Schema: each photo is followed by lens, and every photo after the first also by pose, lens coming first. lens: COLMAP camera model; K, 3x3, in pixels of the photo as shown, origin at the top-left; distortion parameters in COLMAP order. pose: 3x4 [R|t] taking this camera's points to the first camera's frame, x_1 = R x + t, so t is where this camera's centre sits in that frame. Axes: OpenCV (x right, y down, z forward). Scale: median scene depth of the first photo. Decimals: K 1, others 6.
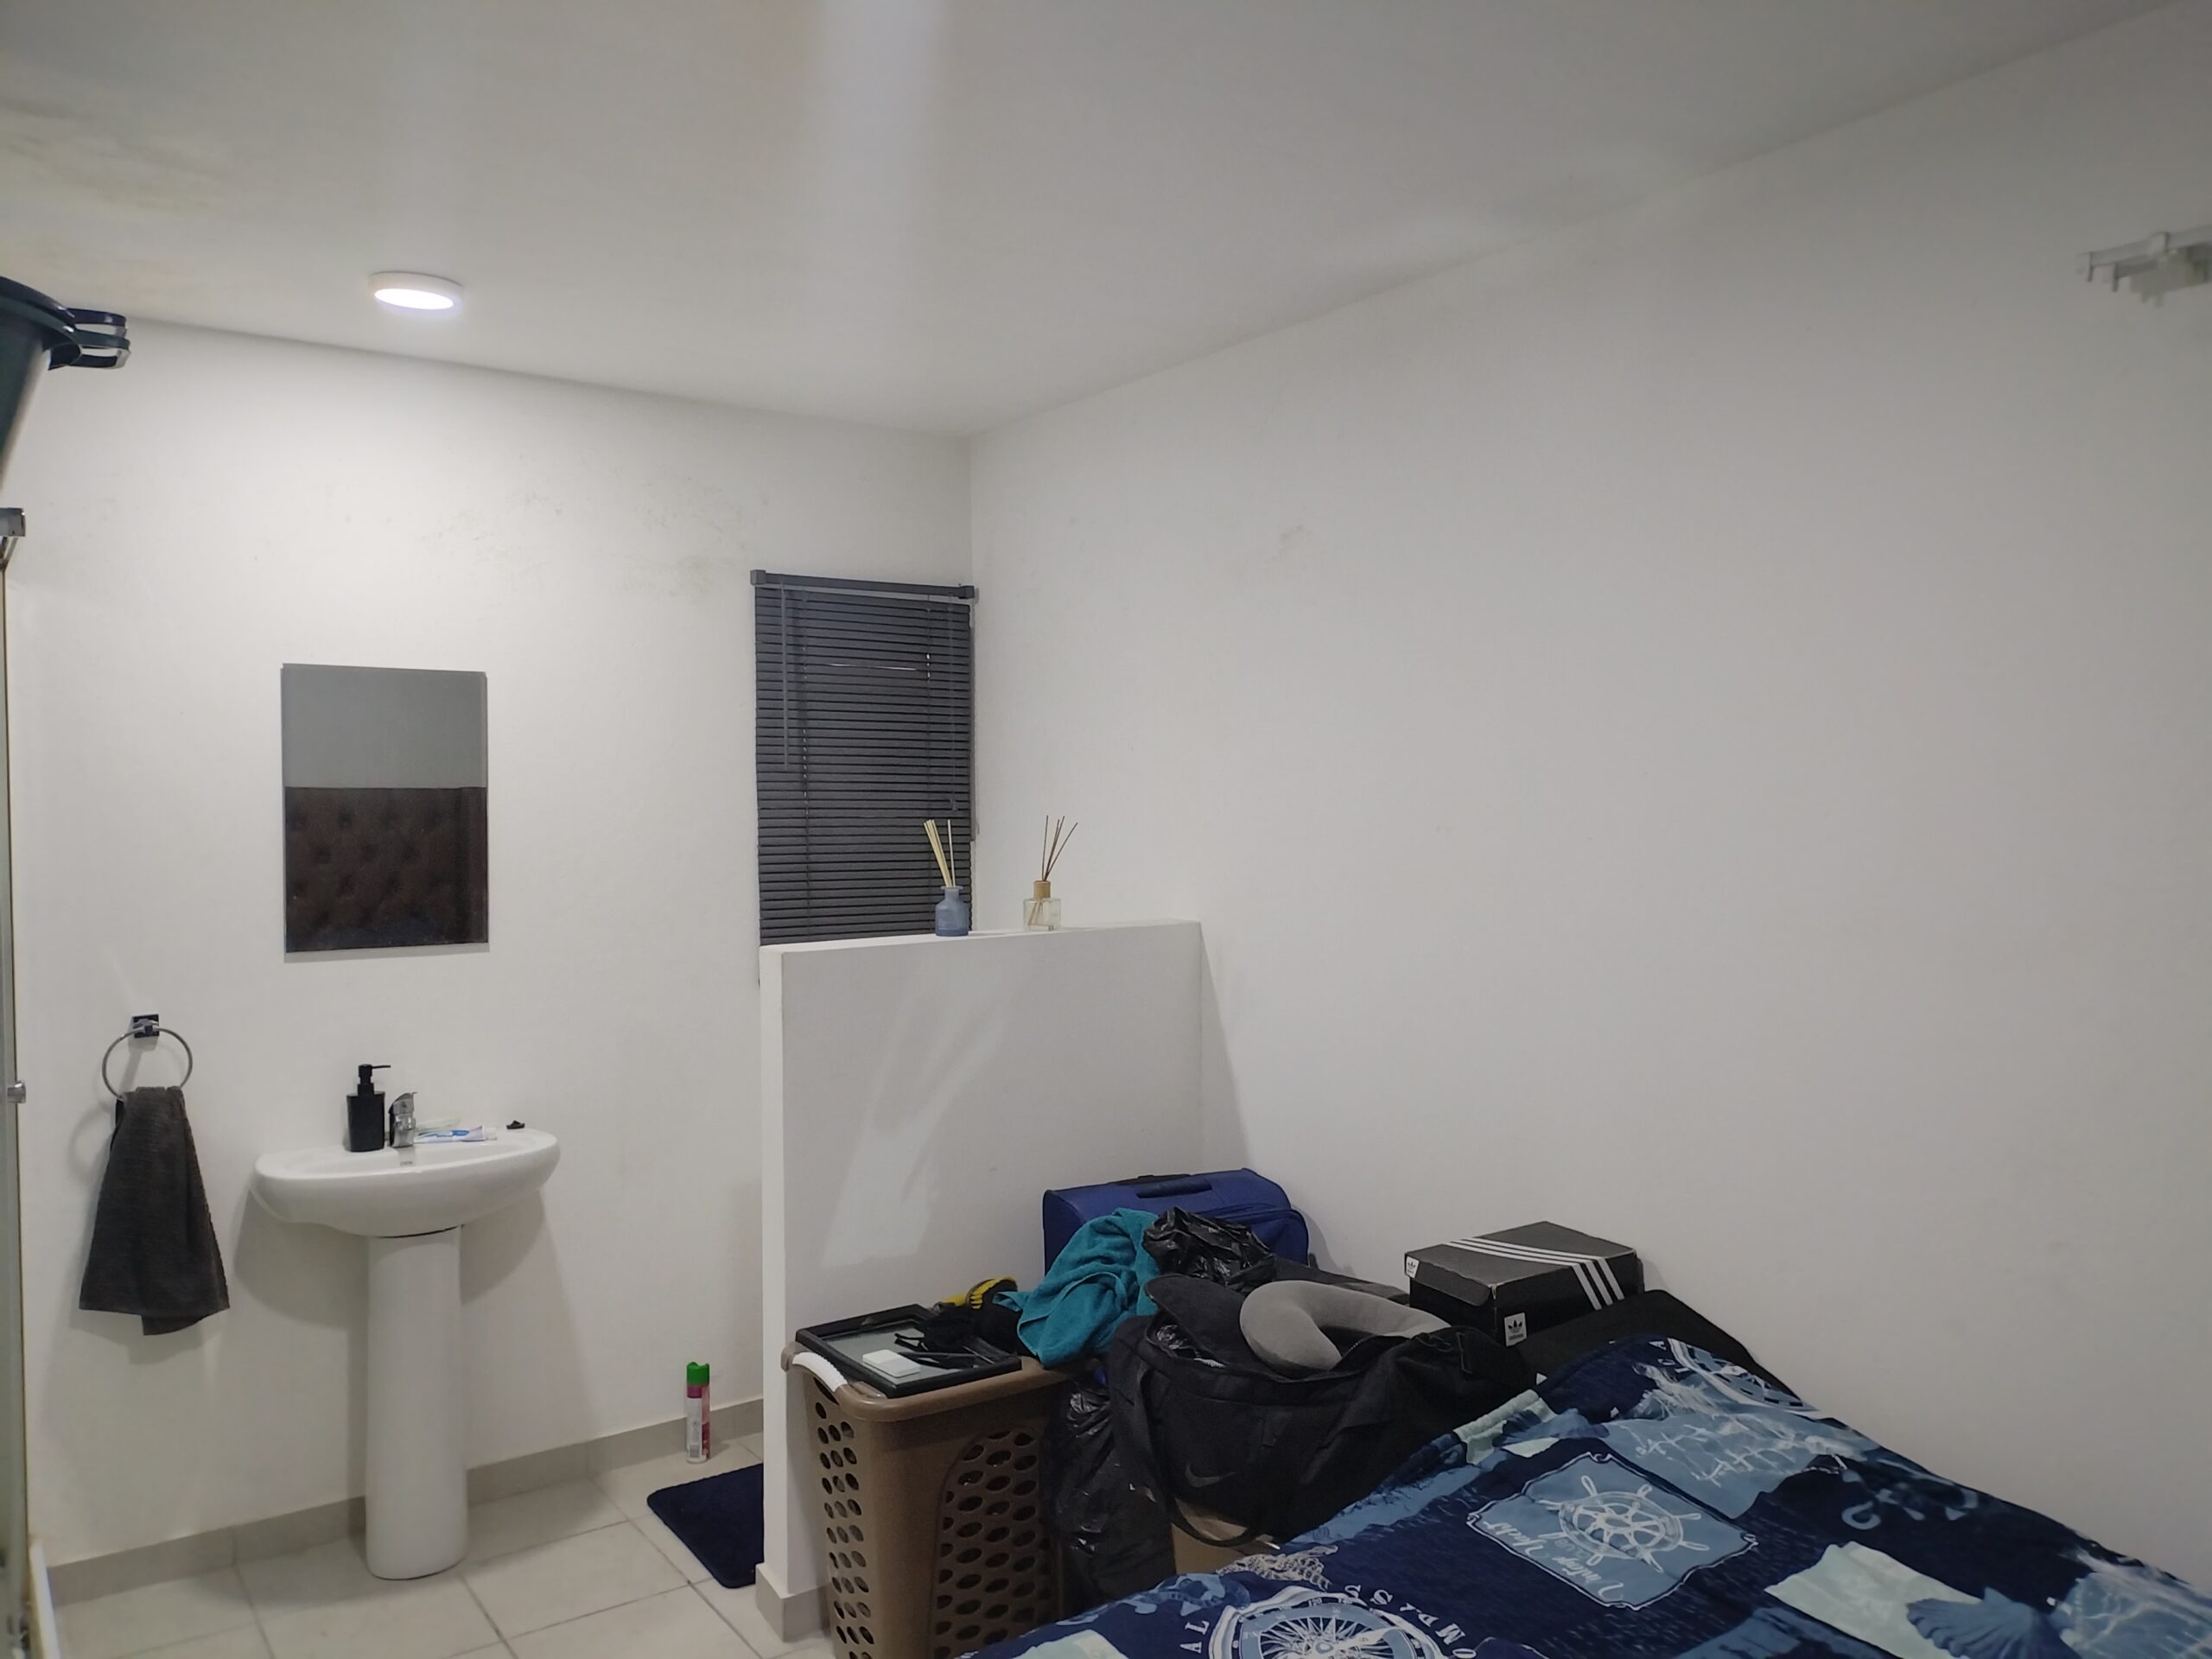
lens RADIAL K [[1681.2, 0, 1102.2], [0, 1681.2, 837.9], [0, 0, 1]] dist [0.153054, -0.186905]
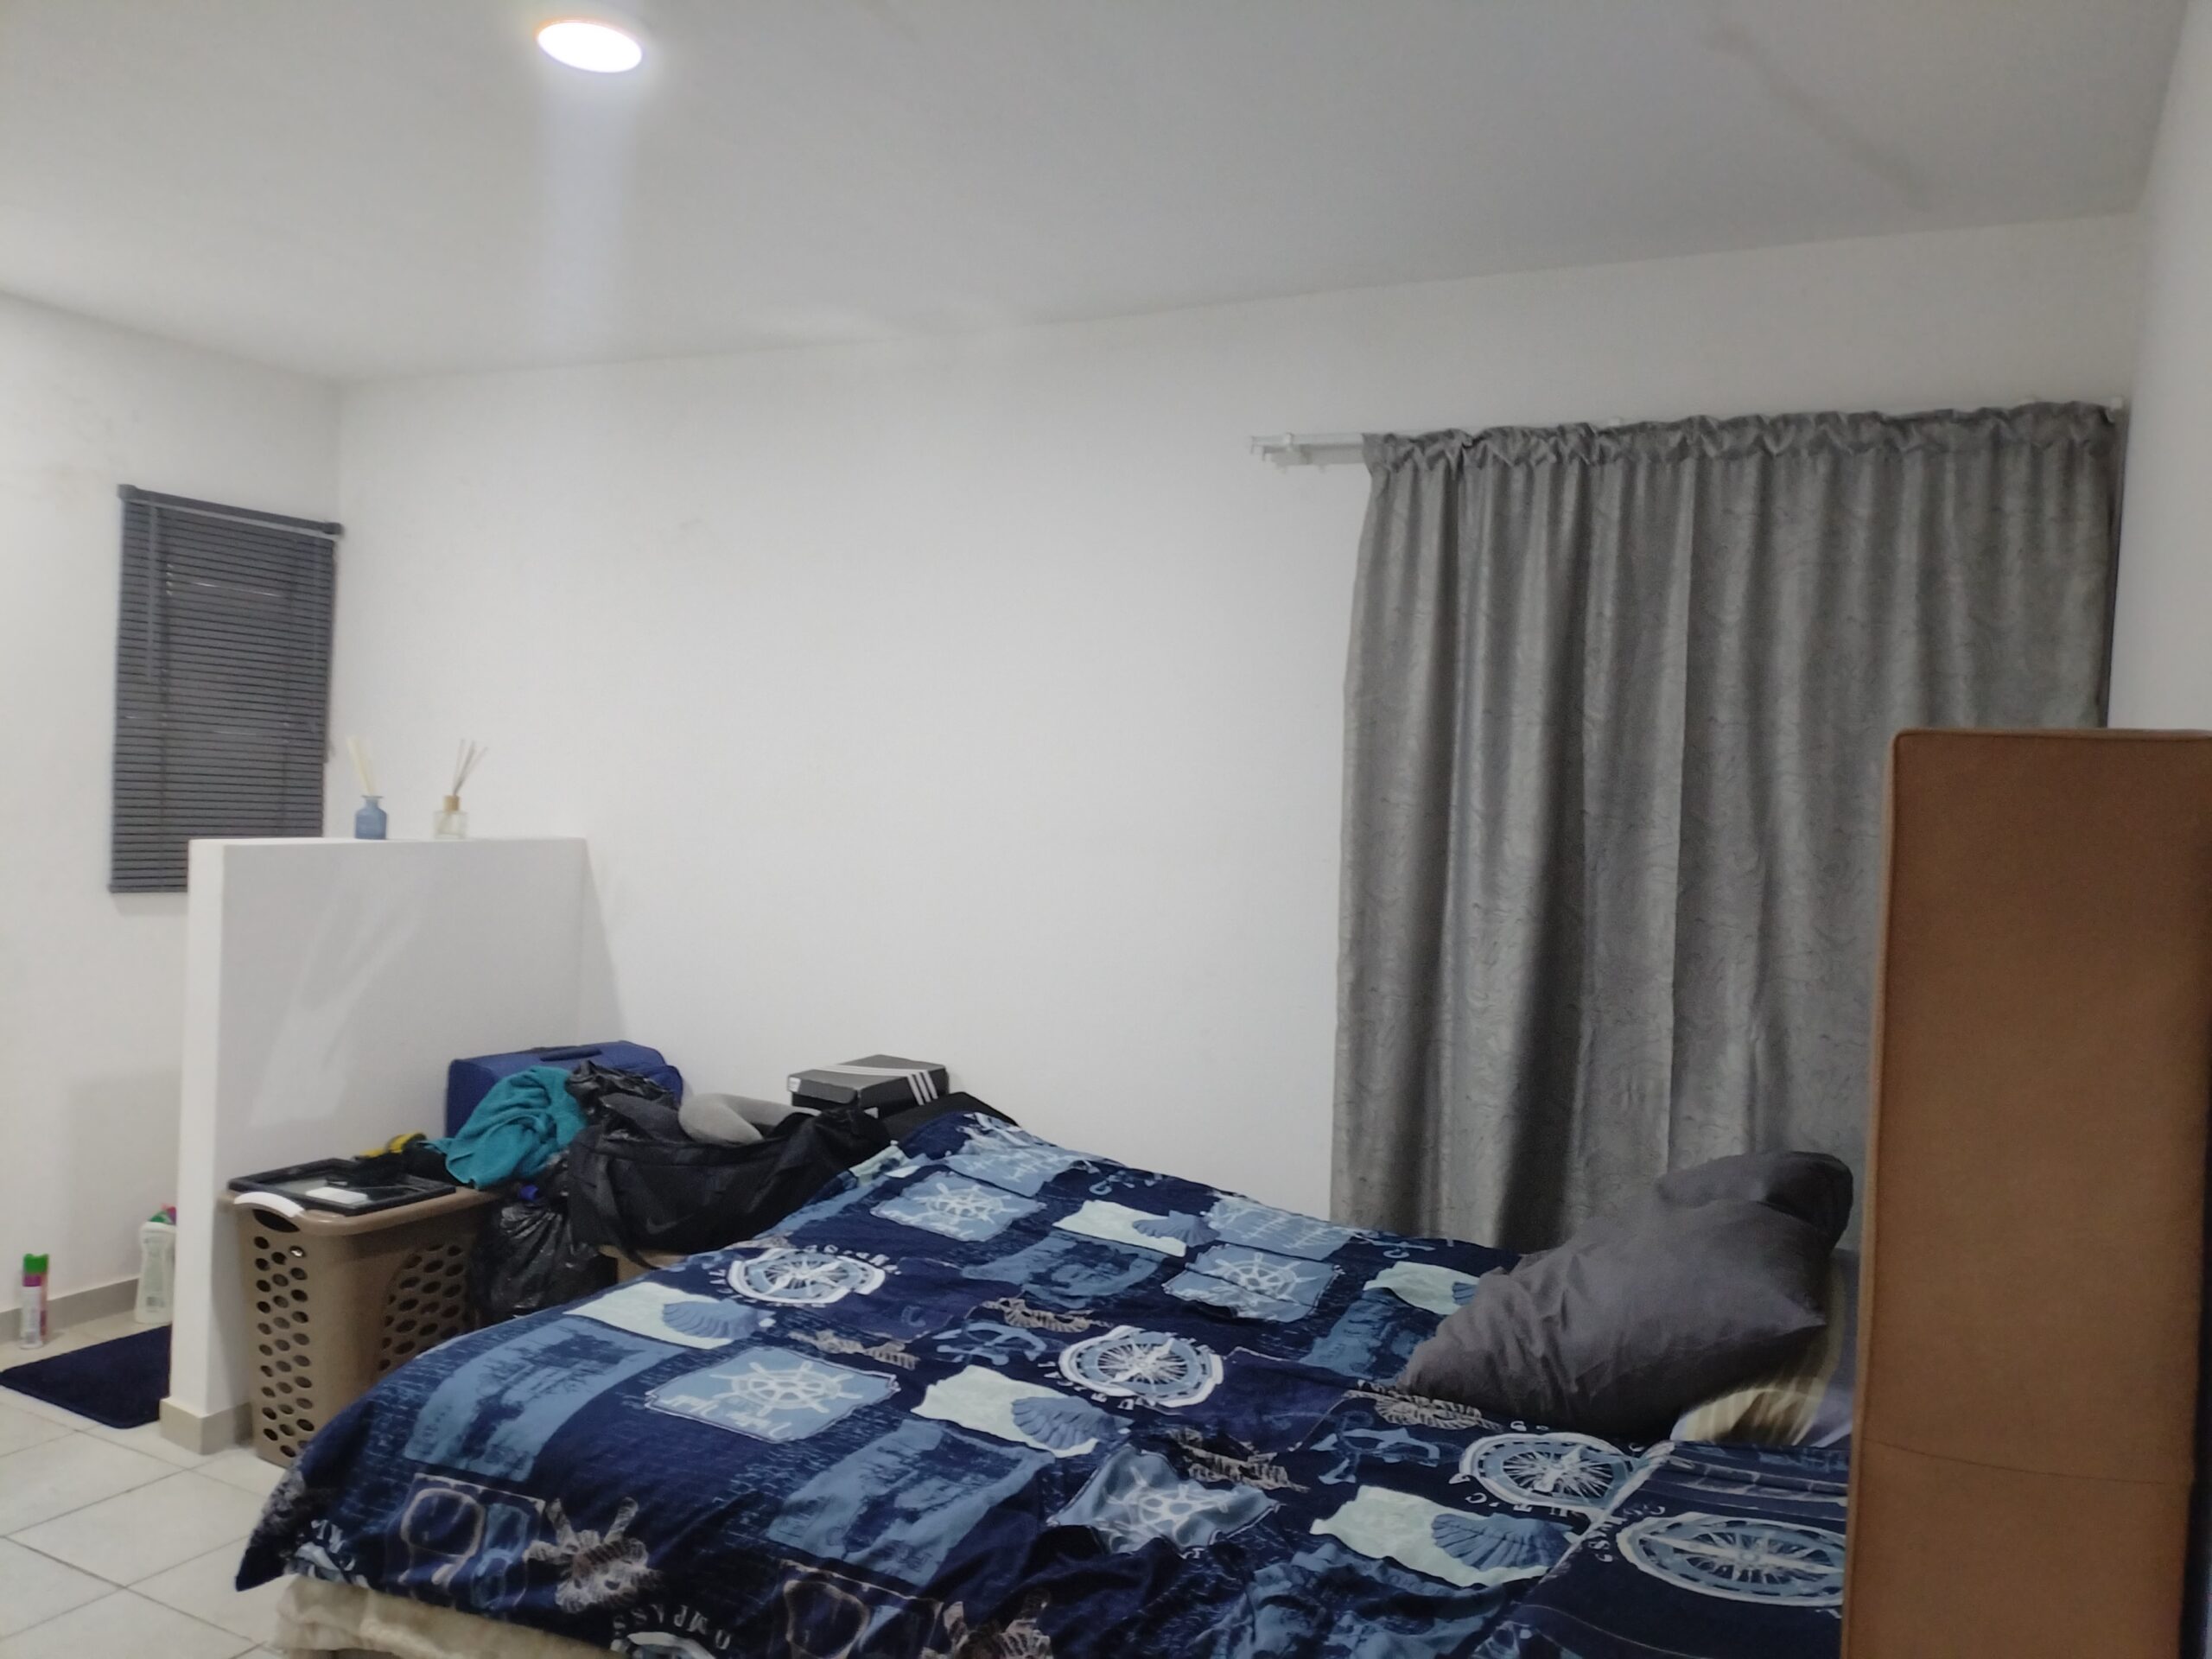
lens RADIAL K [[1681.2, 0, 1102.2], [0, 1681.2, 837.9], [0, 0, 1]] dist [0.153054, -0.186905]
pose [[0.886035, 0.035391, 0.462266, -0.214649], [-0.040935, 0.999160, 0.001964, 0.040230], [-0.461808, -0.020663, 0.886739, -0.283420]]
